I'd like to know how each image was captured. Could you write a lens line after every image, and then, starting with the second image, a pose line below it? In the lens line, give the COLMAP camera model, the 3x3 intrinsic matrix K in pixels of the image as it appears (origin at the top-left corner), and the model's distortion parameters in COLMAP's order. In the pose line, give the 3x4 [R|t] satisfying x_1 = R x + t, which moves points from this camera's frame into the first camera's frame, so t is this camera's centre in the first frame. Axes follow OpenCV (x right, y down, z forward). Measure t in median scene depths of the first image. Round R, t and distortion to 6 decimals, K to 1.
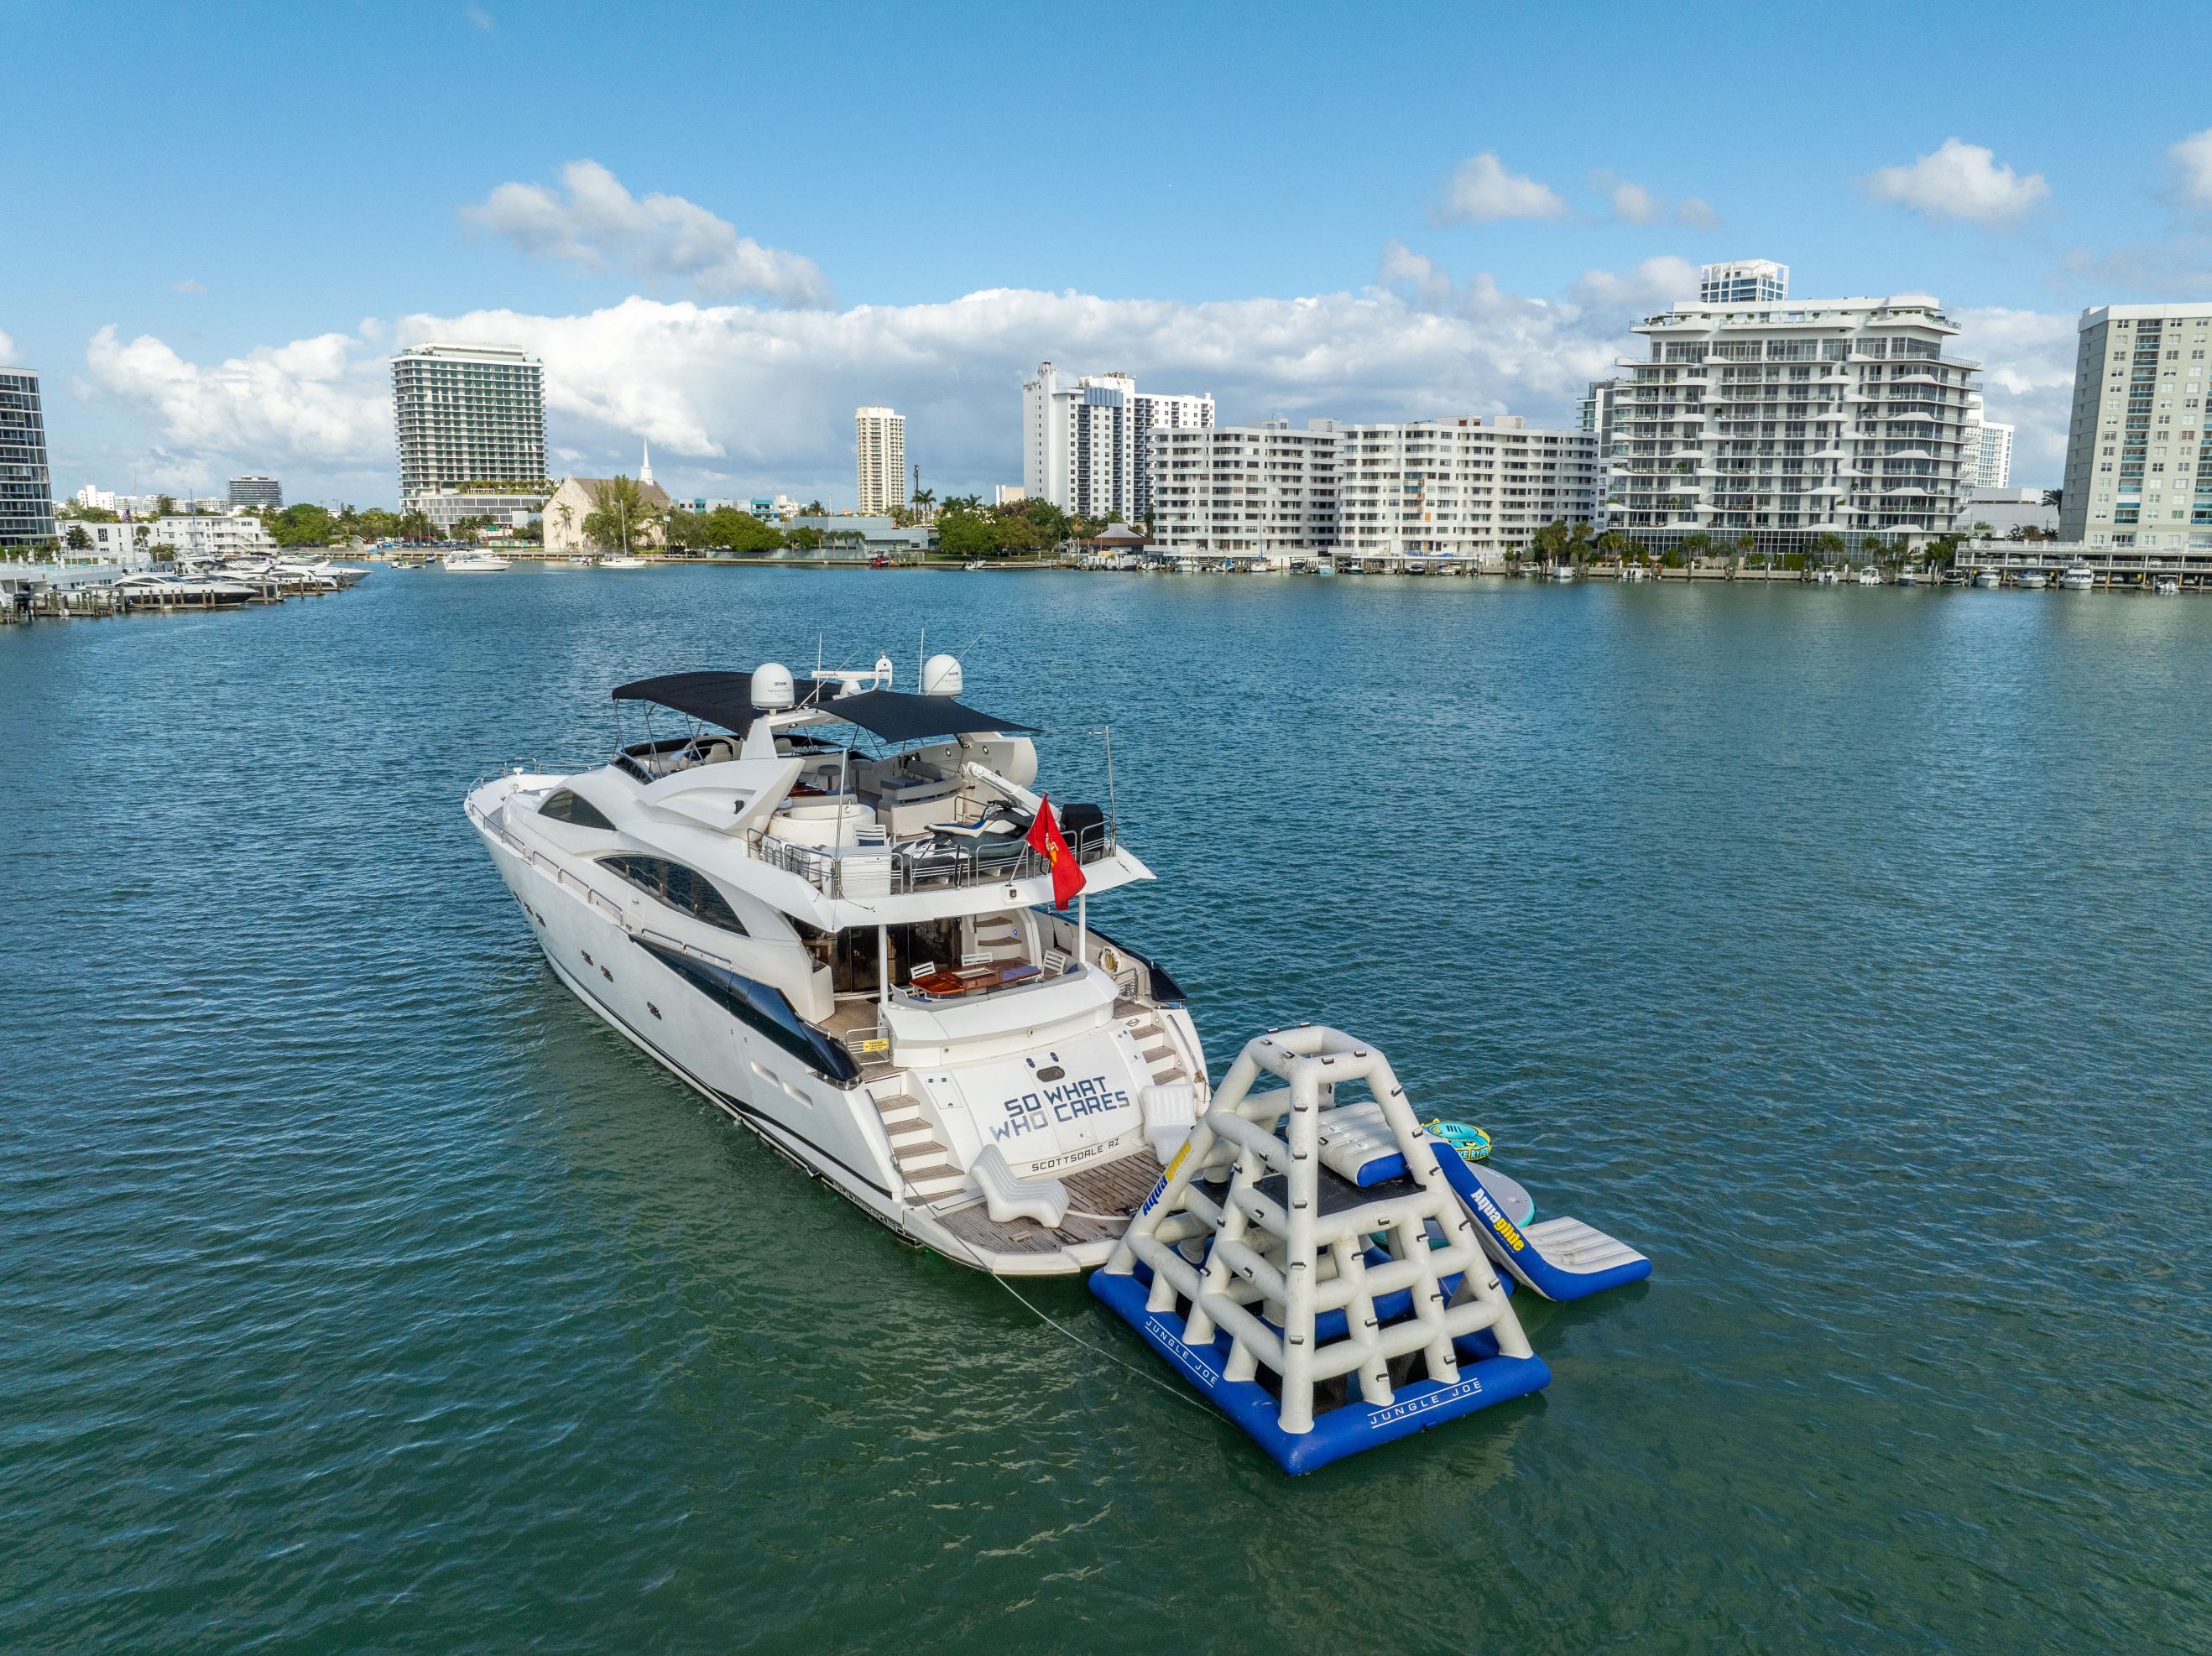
lens RADIAL K [[1566.8, 0, 1094.1], [0, 1566.8, 840.3], [0, 0, 1]] dist [-0.036870, -0.001152]
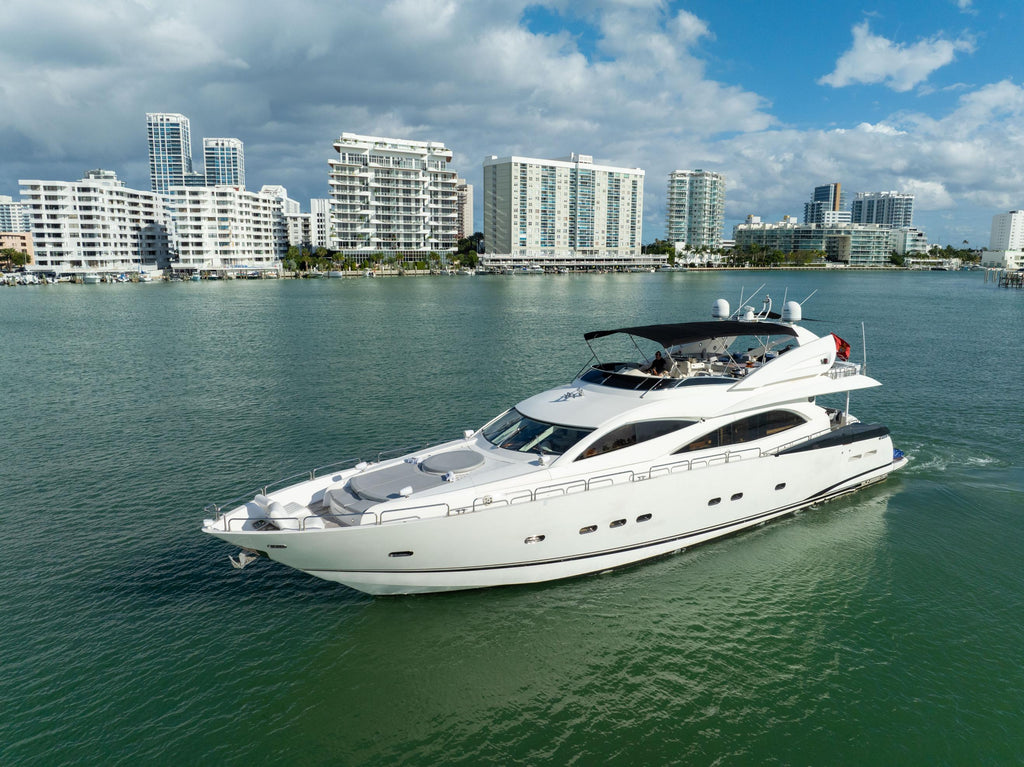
lens RADIAL K [[725.4, 0, 520.7], [0, 725.4, 400.0], [0, 0, 1]] dist [-0.036870, -0.001152]
pose [[0.543360, -0.170395, 0.822025, -0.295433], [0.164581, 0.981804, 0.094727, -0.068006], [-0.823209, 0.083819, 0.561517, 0.339397]]
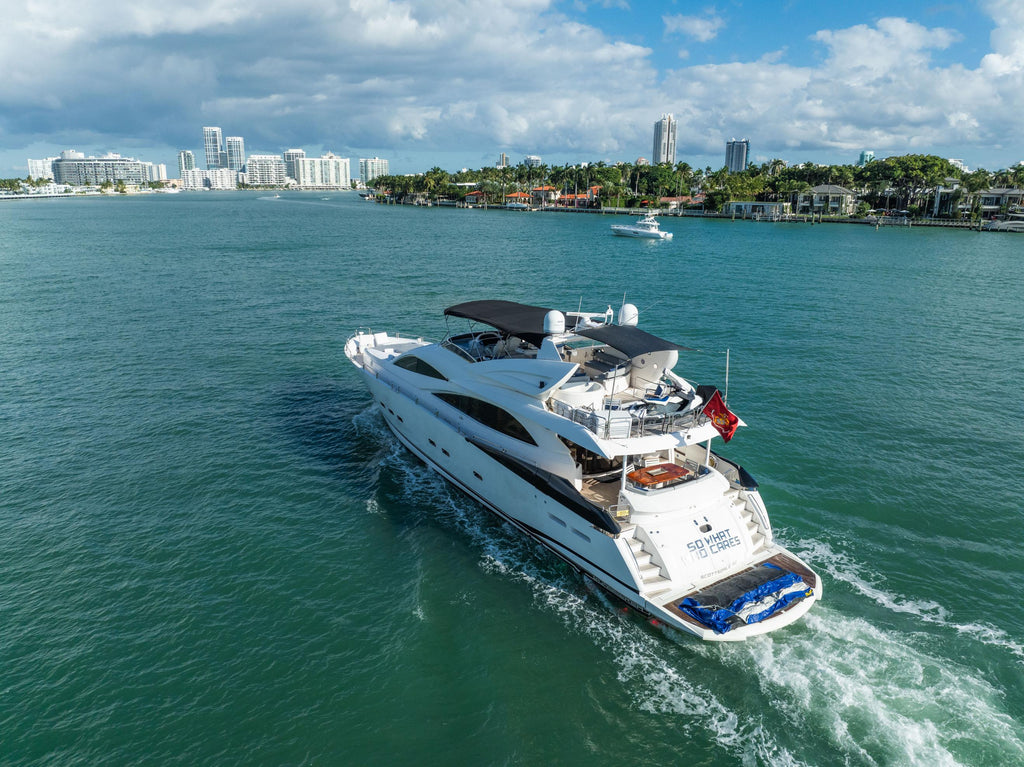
lens RADIAL K [[725.4, 0, 515.4], [0, 725.4, 383.9], [0, 0, 1]] dist [-0.036870, -0.001152]
pose [[0.603897, -0.211812, 0.768404, -1.880336], [0.154472, 0.976868, 0.147875, 0.462525], [-0.781951, 0.029396, 0.622647, -2.316119]]
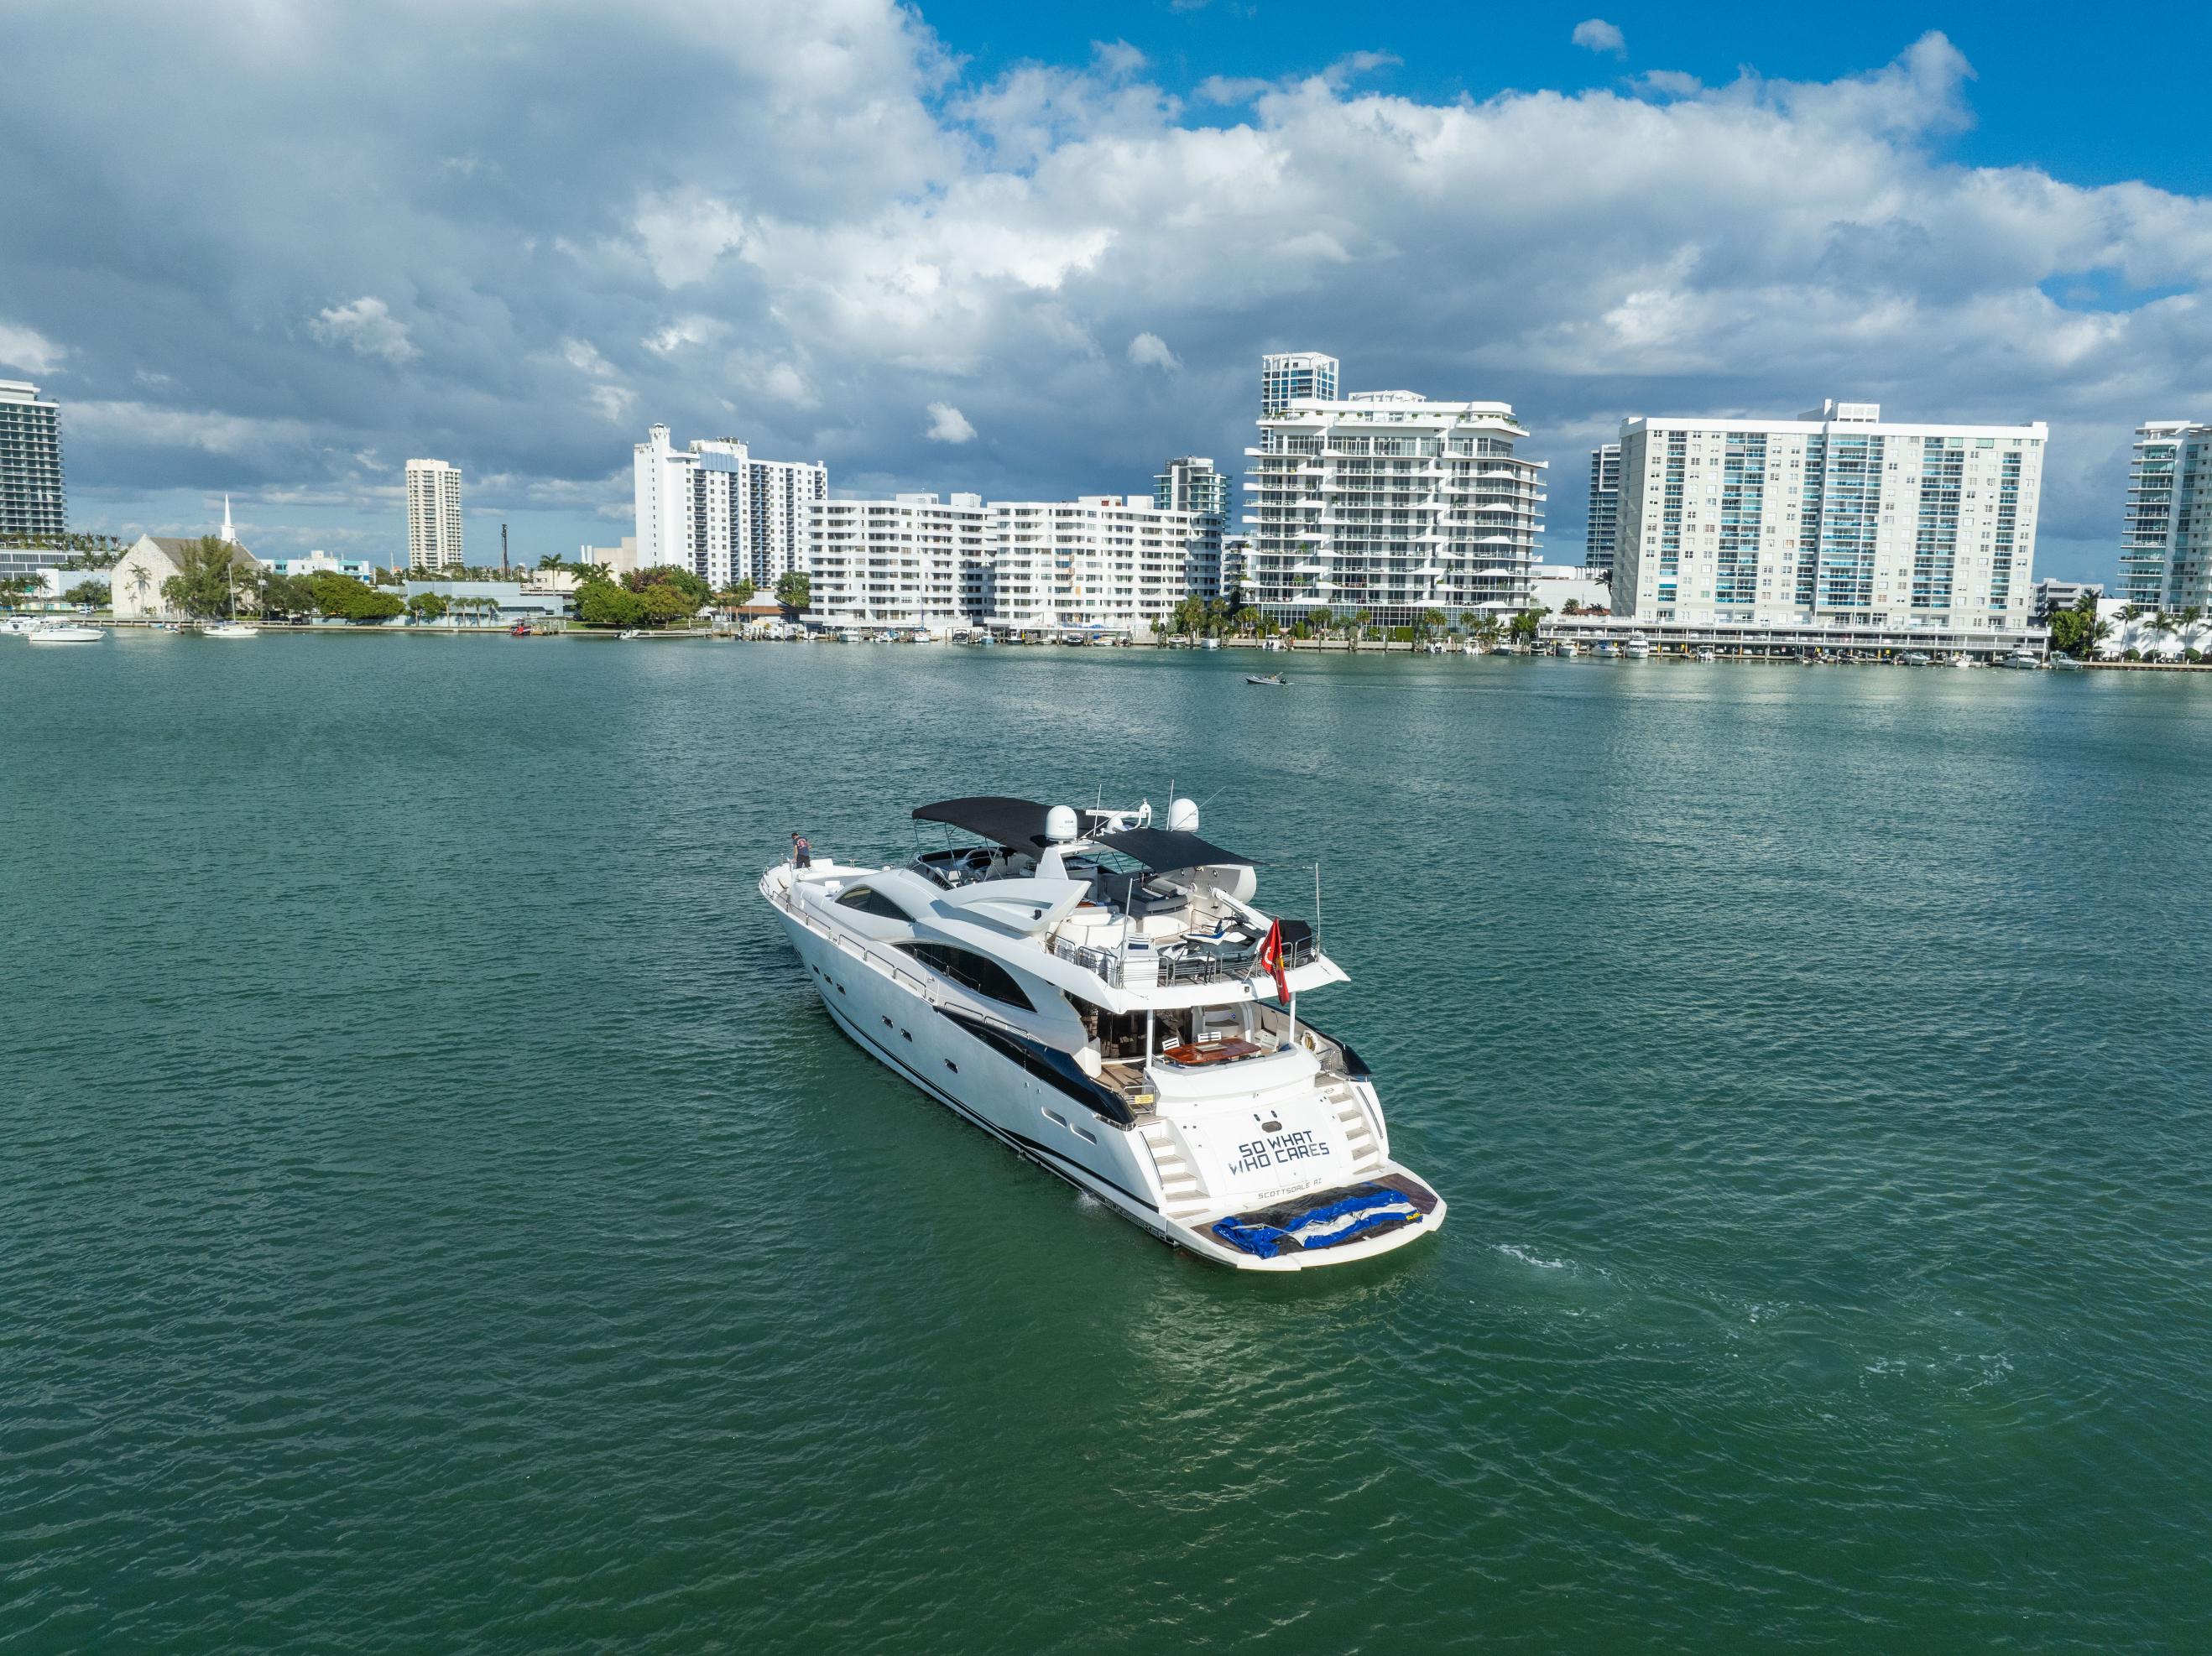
lens RADIAL K [[1566.8, 0, 1105.8], [0, 1566.8, 825.4], [0, 0, 1]] dist [-0.036870, -0.001152]
pose [[0.958700, -0.031343, 0.282688, -0.075848], [0.043960, 0.998295, -0.038399, -0.007229], [-0.281002, 0.049240, 0.958443, -0.012968]]
